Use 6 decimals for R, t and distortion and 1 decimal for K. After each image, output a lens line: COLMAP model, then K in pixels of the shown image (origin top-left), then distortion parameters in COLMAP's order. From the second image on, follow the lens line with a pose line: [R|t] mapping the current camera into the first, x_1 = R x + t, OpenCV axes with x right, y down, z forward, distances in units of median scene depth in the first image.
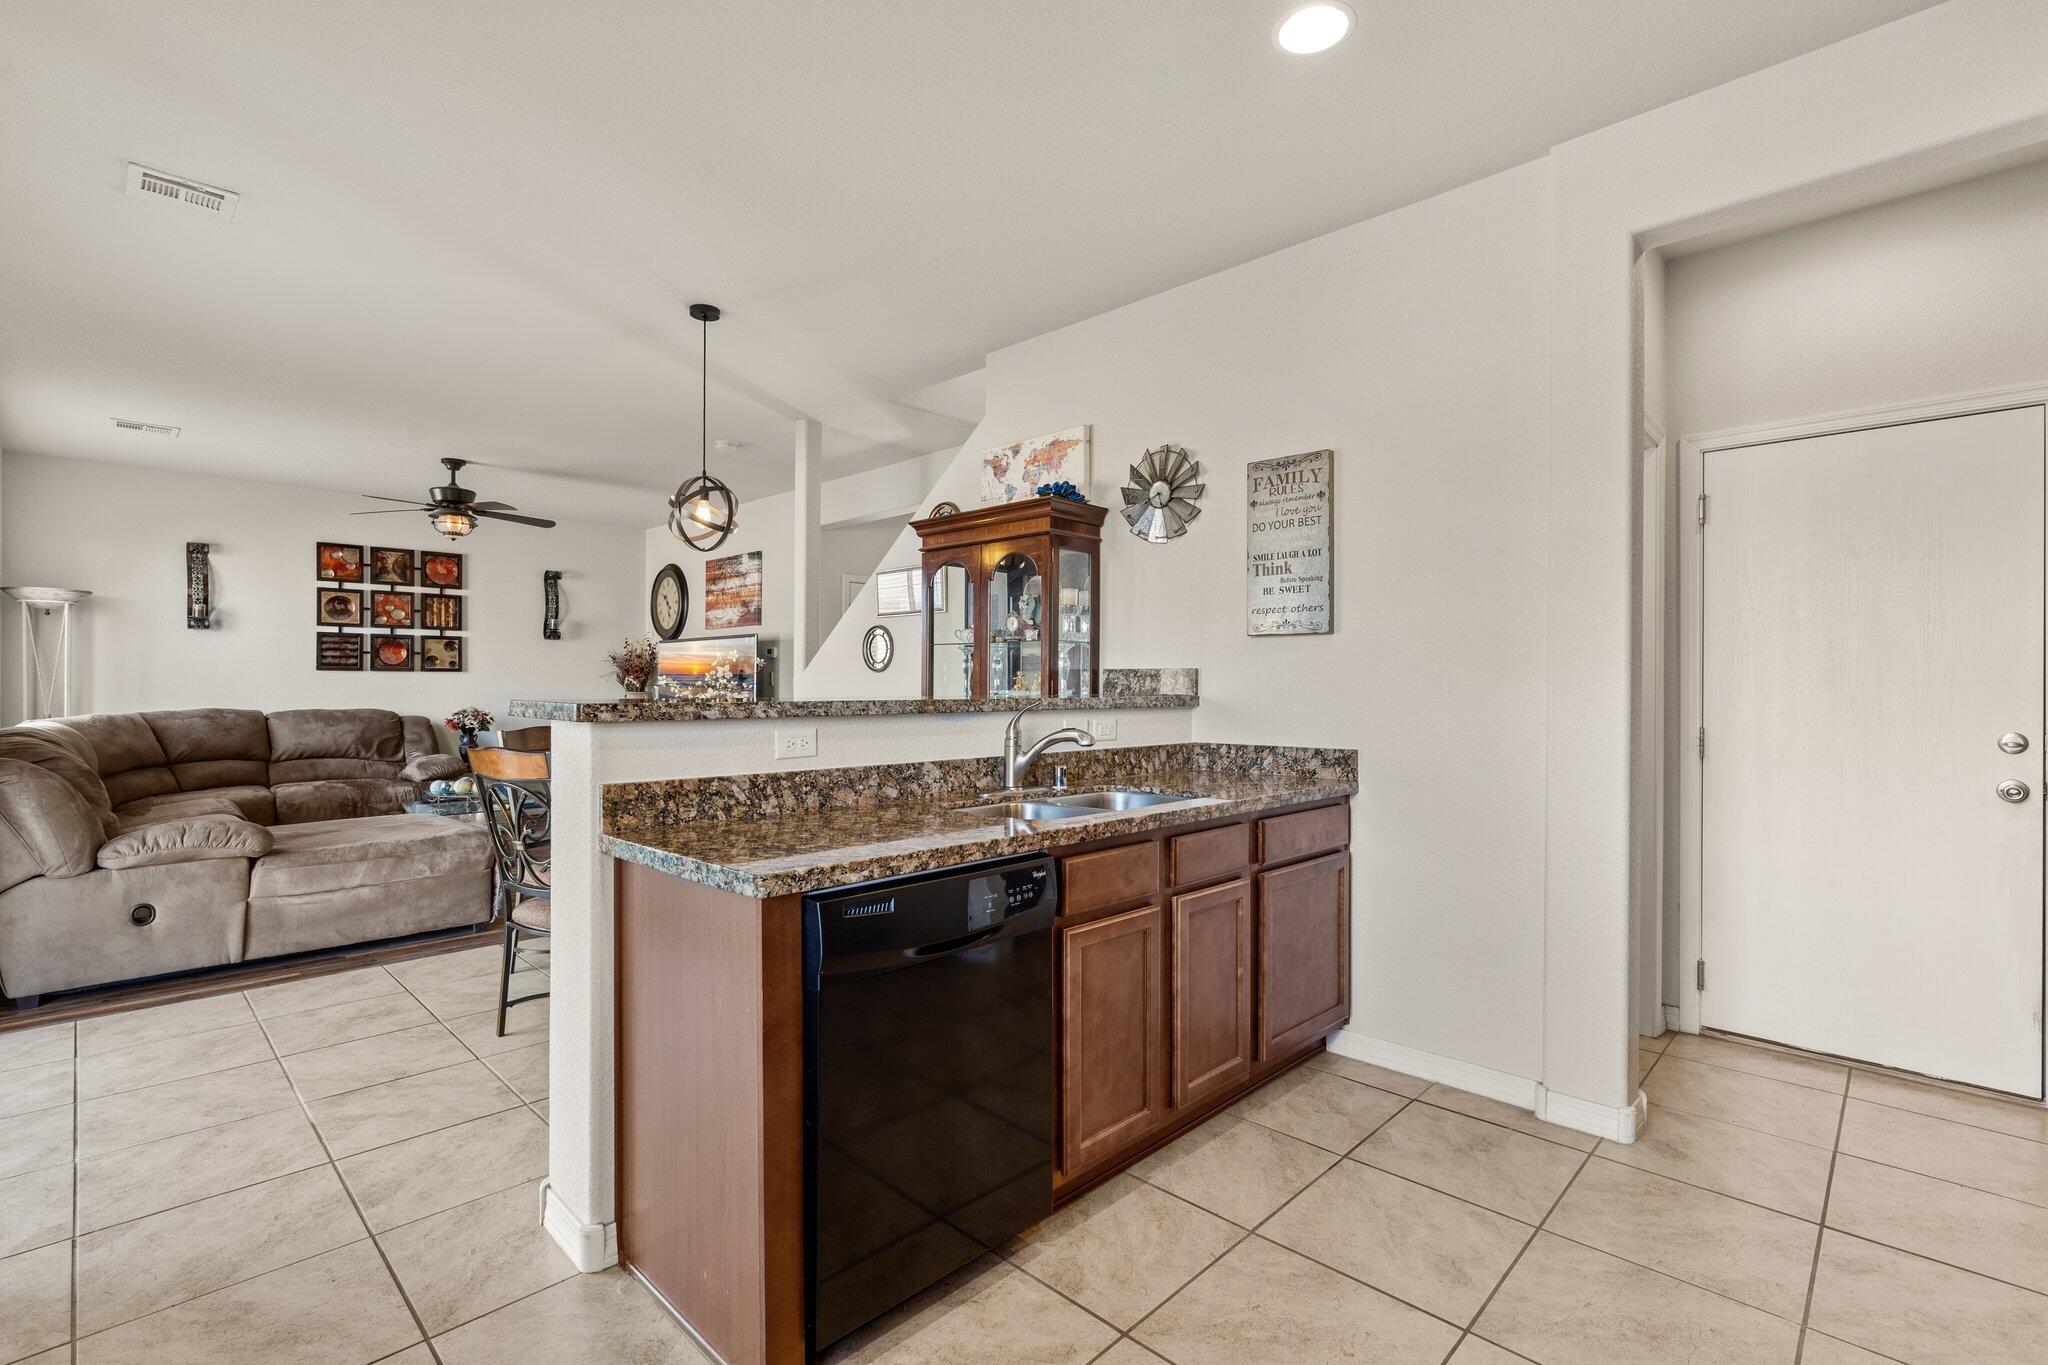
lens RADIAL K [[923.8, 0, 1020.4], [0, 923.8, 688.3], [0, 0, 1]] dist [-0.002564, -0.000381]
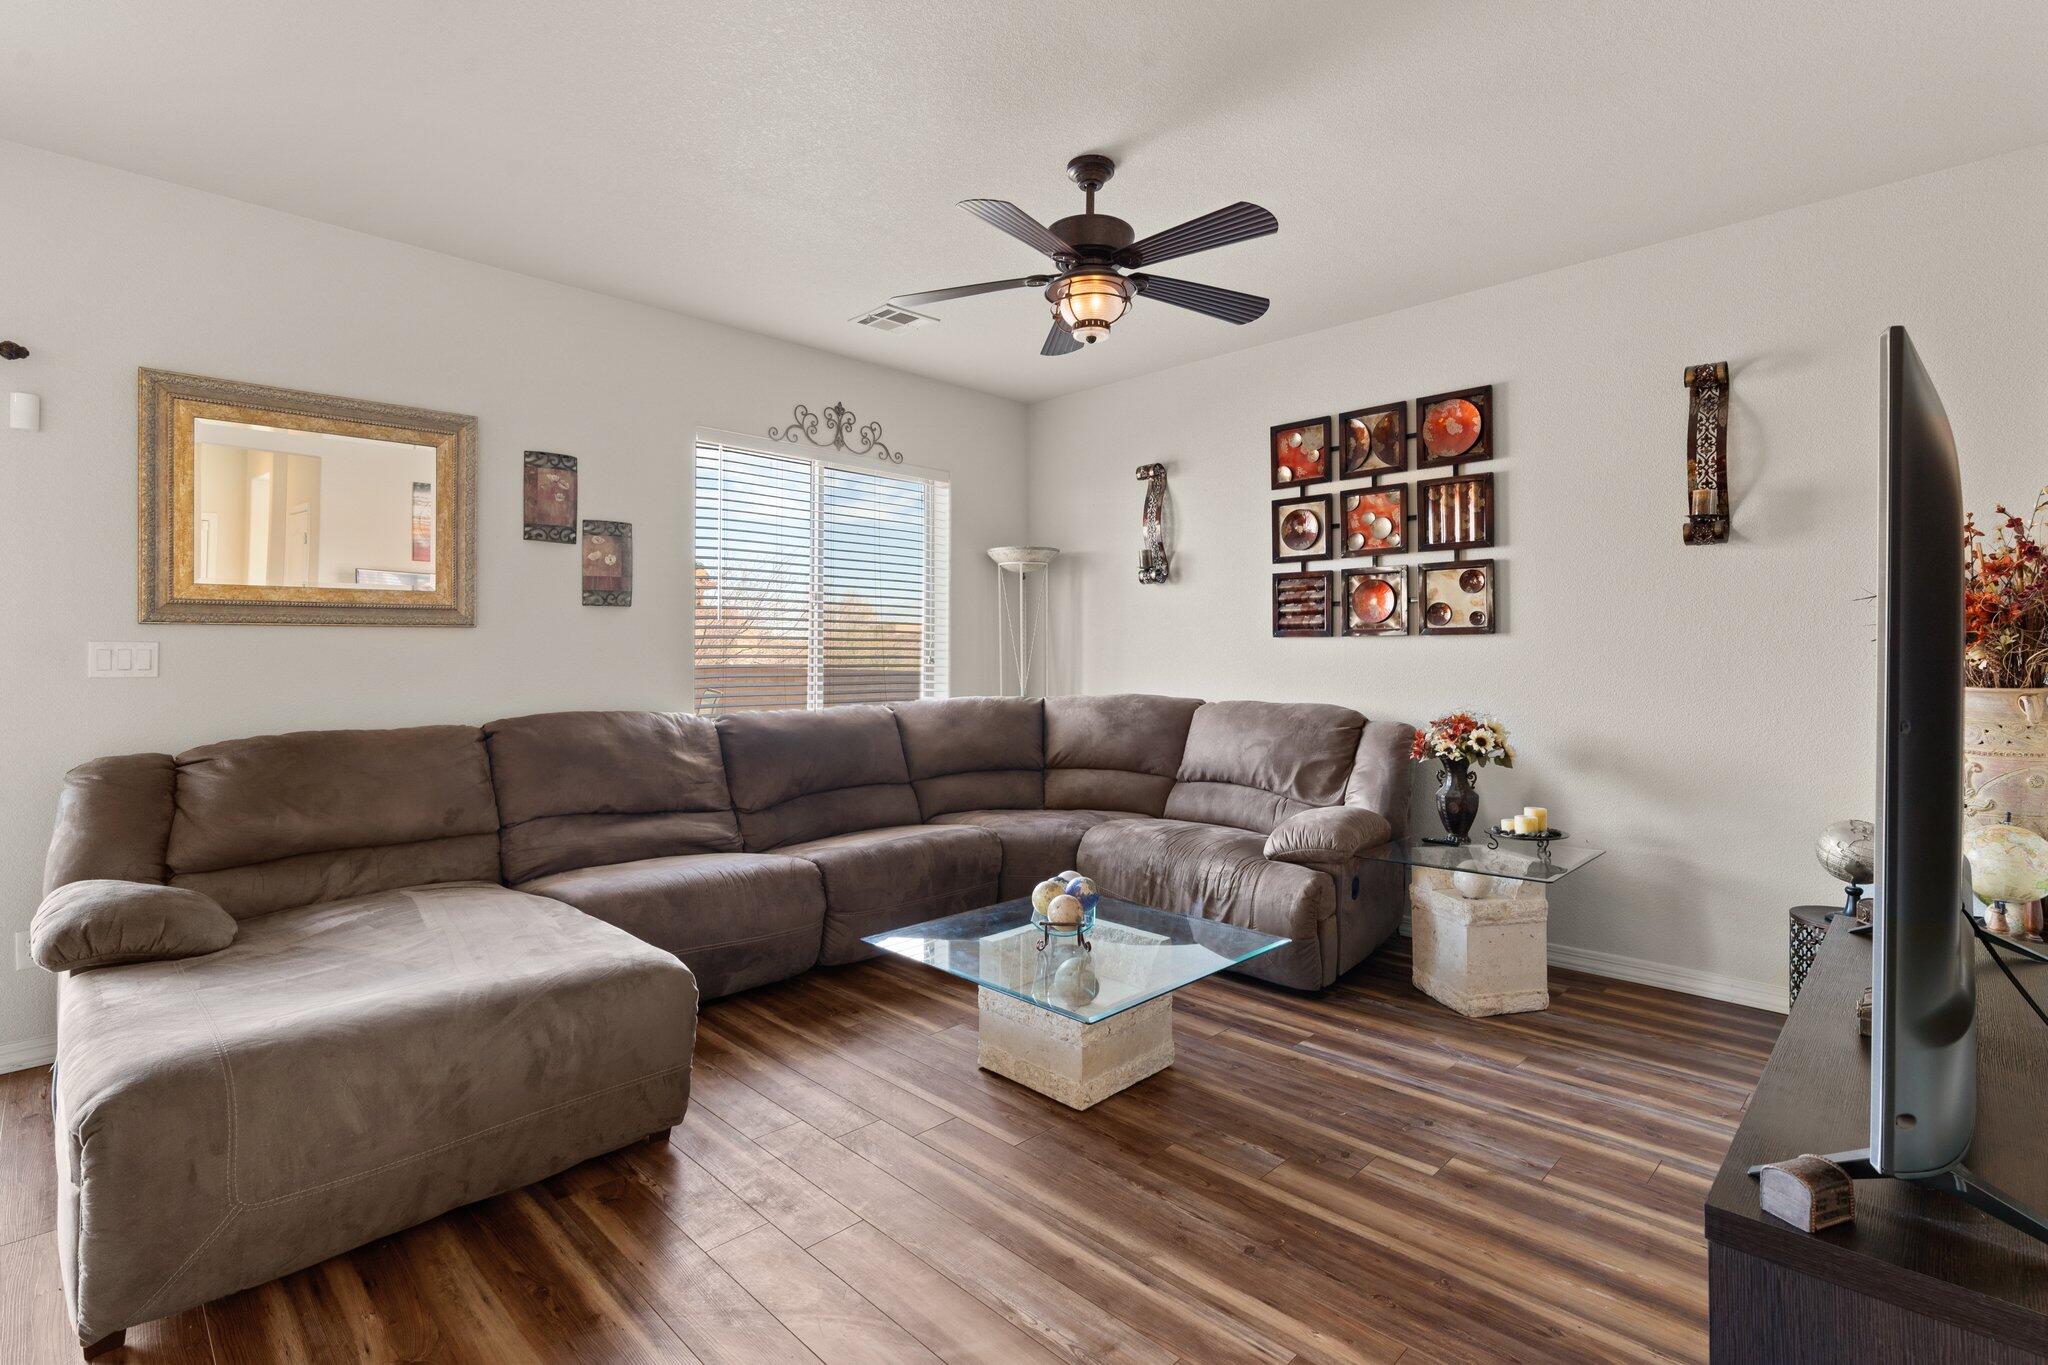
lens RADIAL K [[959.2, 0, 1028.4], [0, 959.2, 648.5], [0, 0, 1]] dist [-0.004147, 0.000355]
pose [[-0.003461, -0.009139, -0.999952, -0.129203], [-0.004211, 0.999950, -0.009124, -0.005645], [0.999985, 0.004179, -0.003499, 0.839467]]
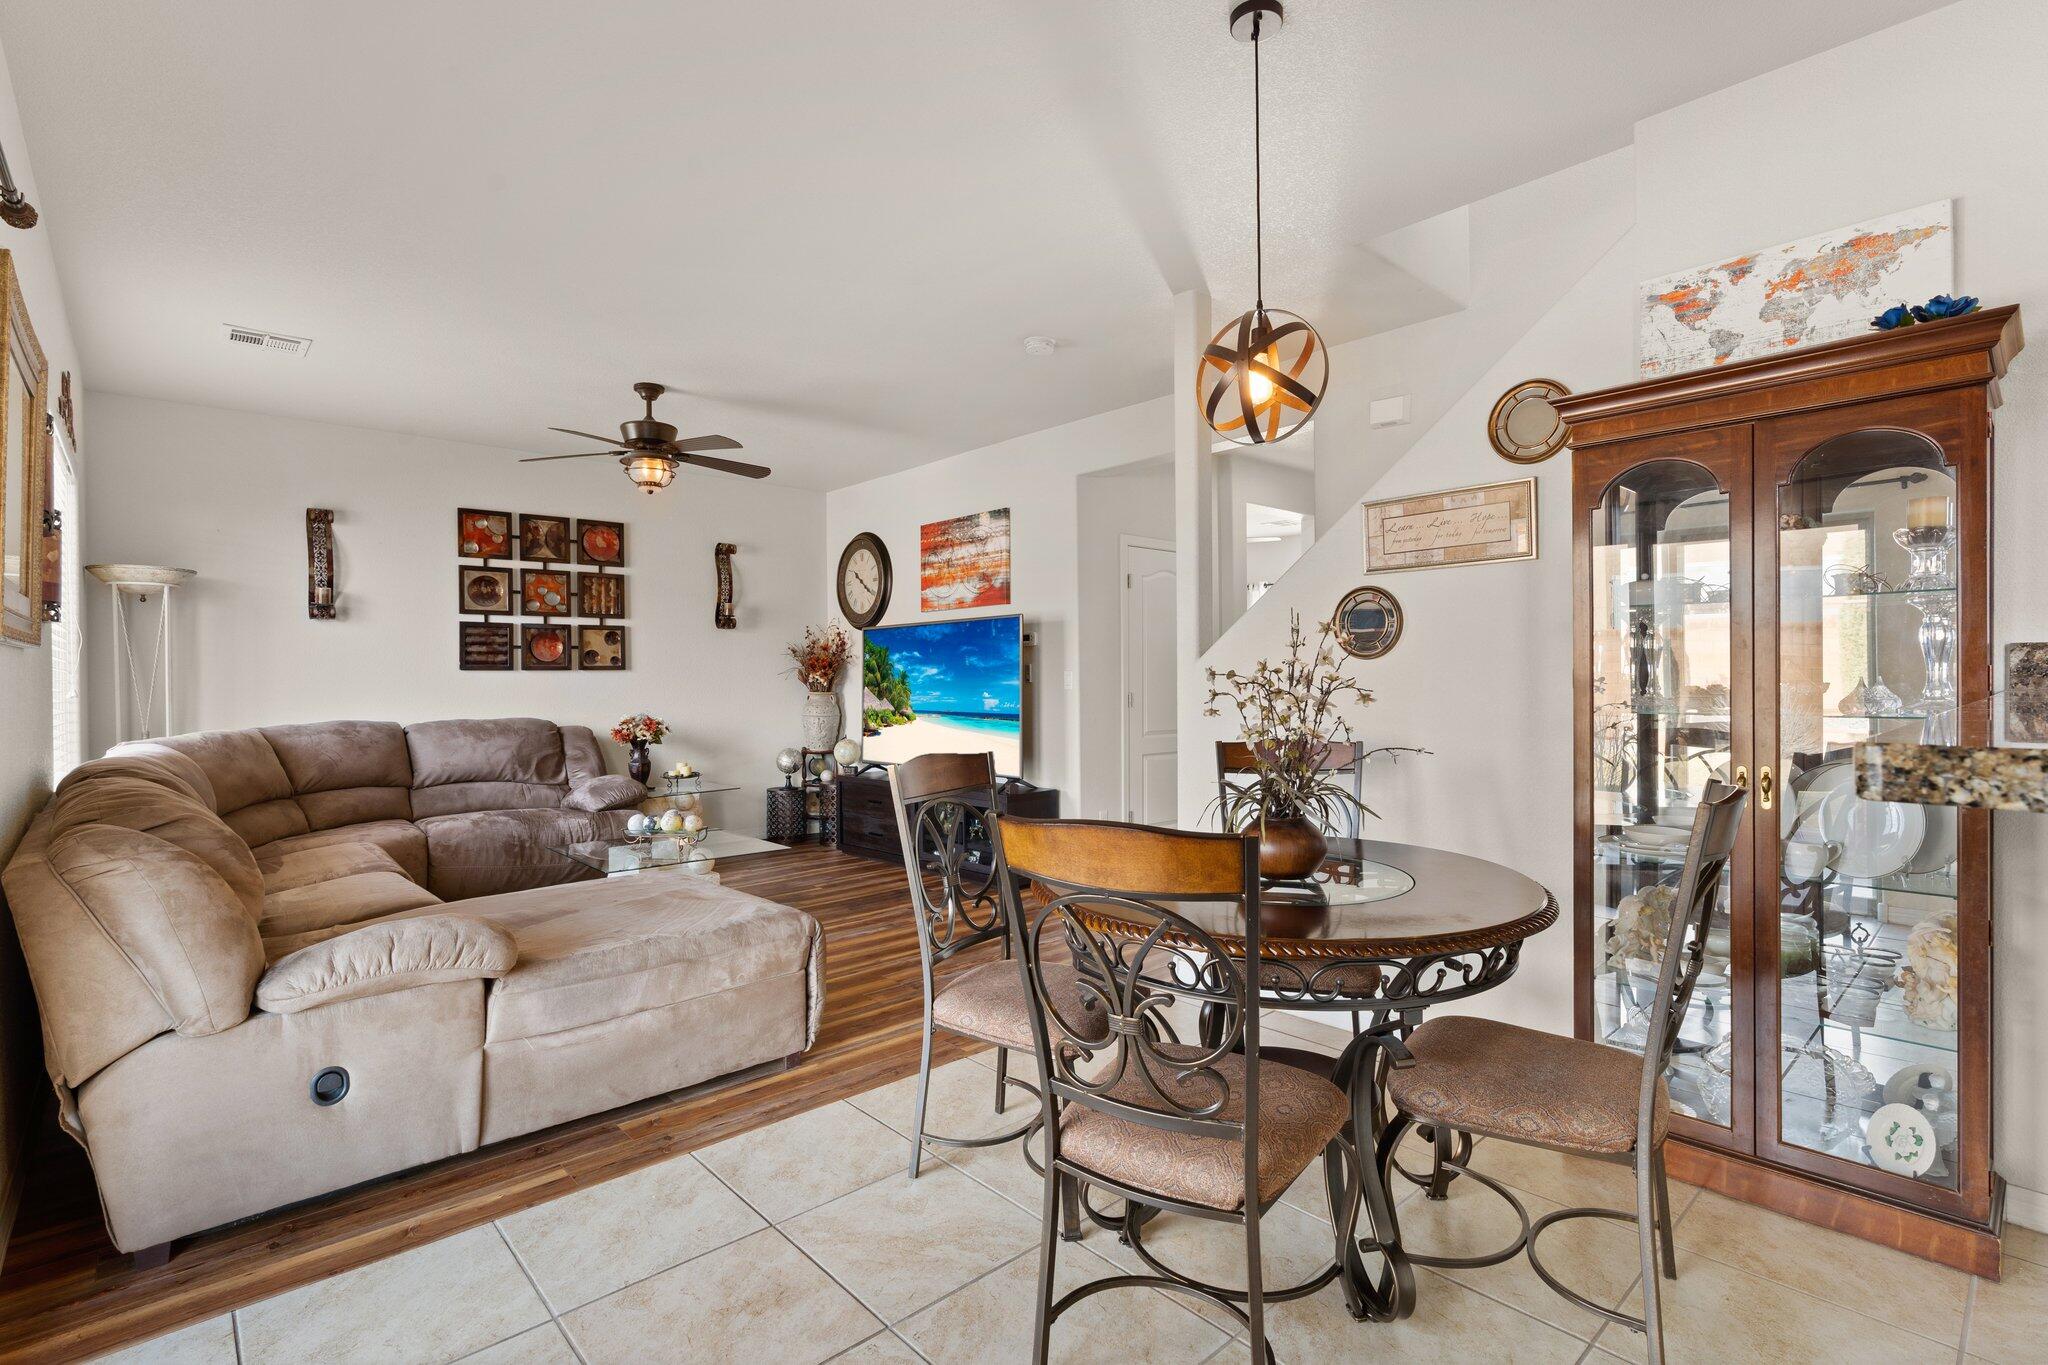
lens RADIAL K [[962.1, 0, 1021.4], [0, 962.1, 690.4], [0, 0, 1]] dist [-0.005414, -0.000124]
pose [[0.998089, -0.012180, -0.060575, -0.232394], [0.012675, 0.999889, 0.007797, -0.002524], [0.060473, -0.008549, 0.998133, 0.206145]]
